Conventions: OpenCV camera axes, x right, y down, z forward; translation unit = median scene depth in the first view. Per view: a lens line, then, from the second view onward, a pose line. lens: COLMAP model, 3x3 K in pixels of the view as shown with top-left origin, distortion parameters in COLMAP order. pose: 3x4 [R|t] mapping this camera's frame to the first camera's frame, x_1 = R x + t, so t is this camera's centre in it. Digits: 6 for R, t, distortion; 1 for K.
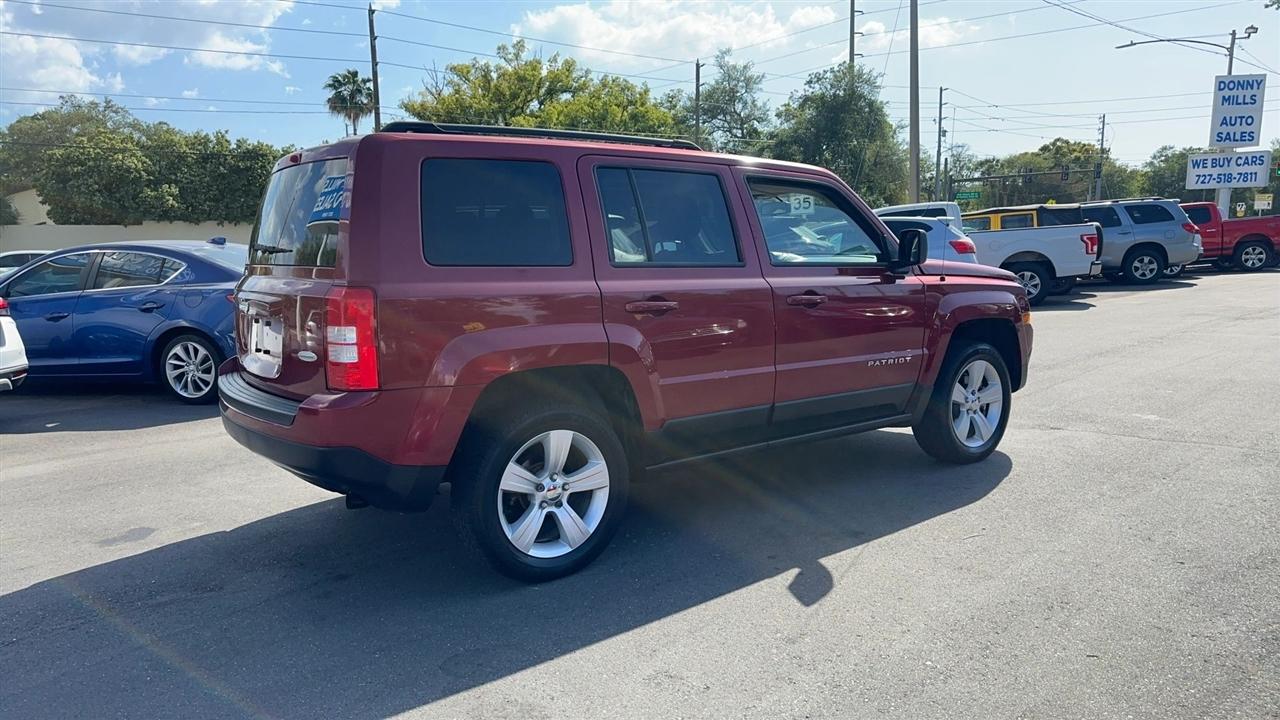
lens RADIAL K [[862.3, 0, 642.4], [0, 862.3, 355.4], [0, 0, 1]] dist [0.044858, -0.053381]
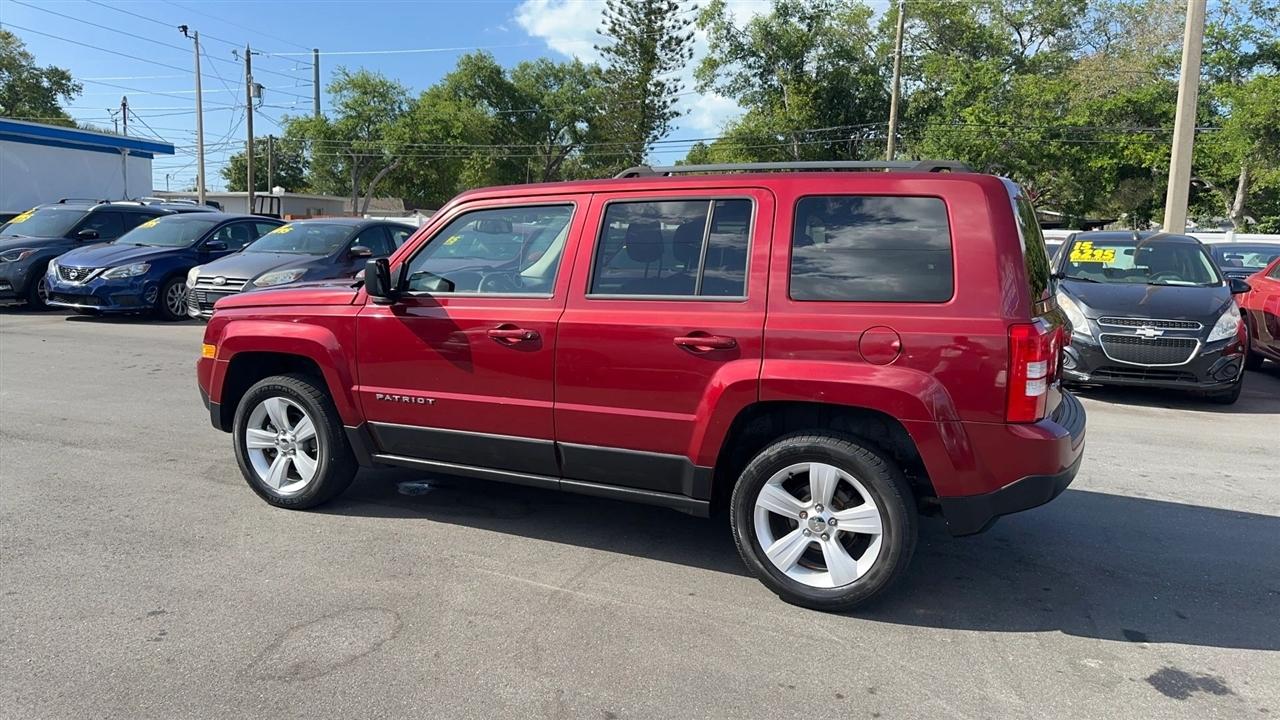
lens RADIAL K [[862.3, 0, 645.2], [0, 862.3, 361.5], [0, 0, 1]] dist [0.044858, -0.053381]
pose [[-0.494295, -0.114800, 0.861681, -0.557034], [0.103058, 0.976512, 0.189216, -0.137342], [-0.863164, 0.182331, -0.470854, 0.973679]]
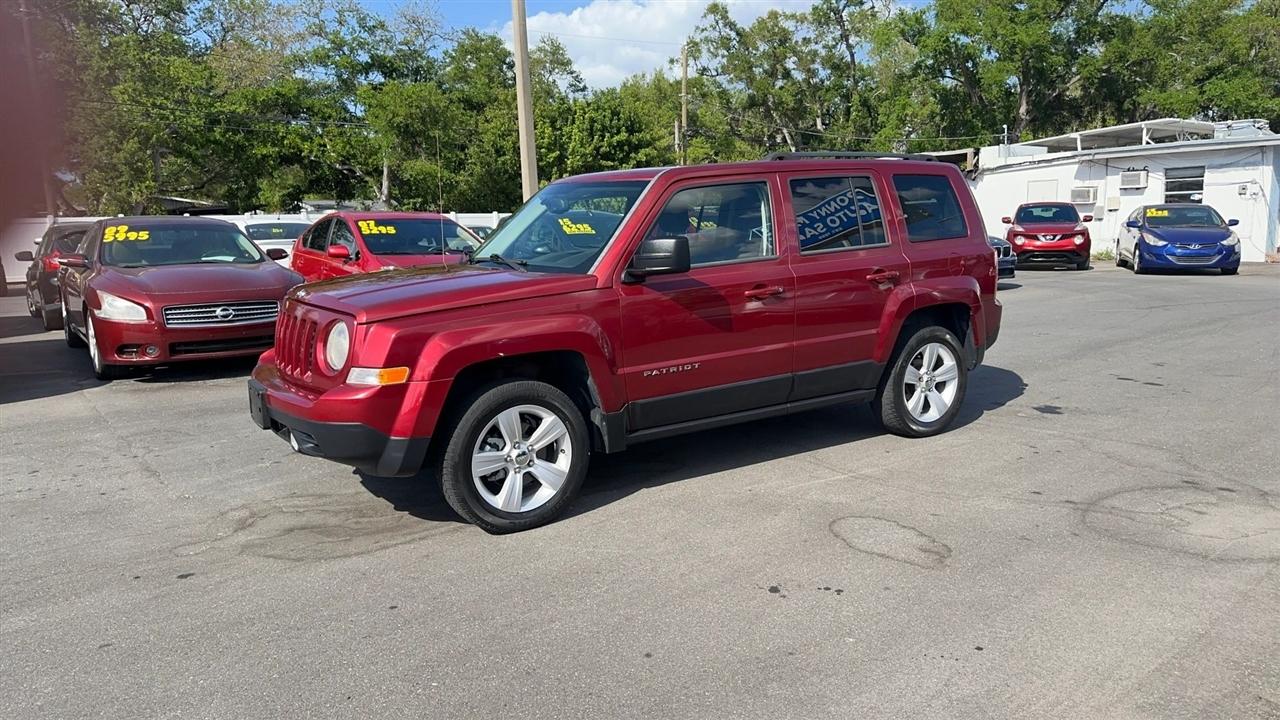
lens RADIAL K [[862.3, 0, 639.7], [0, 862.3, 353.4], [0, 0, 1]] dist [0.044858, -0.053381]
pose [[-0.996578, 0.034578, 0.075078, 0.002609], [0.054192, 0.959175, 0.277573, -0.199550], [-0.062415, 0.280692, -0.957766, 1.426192]]
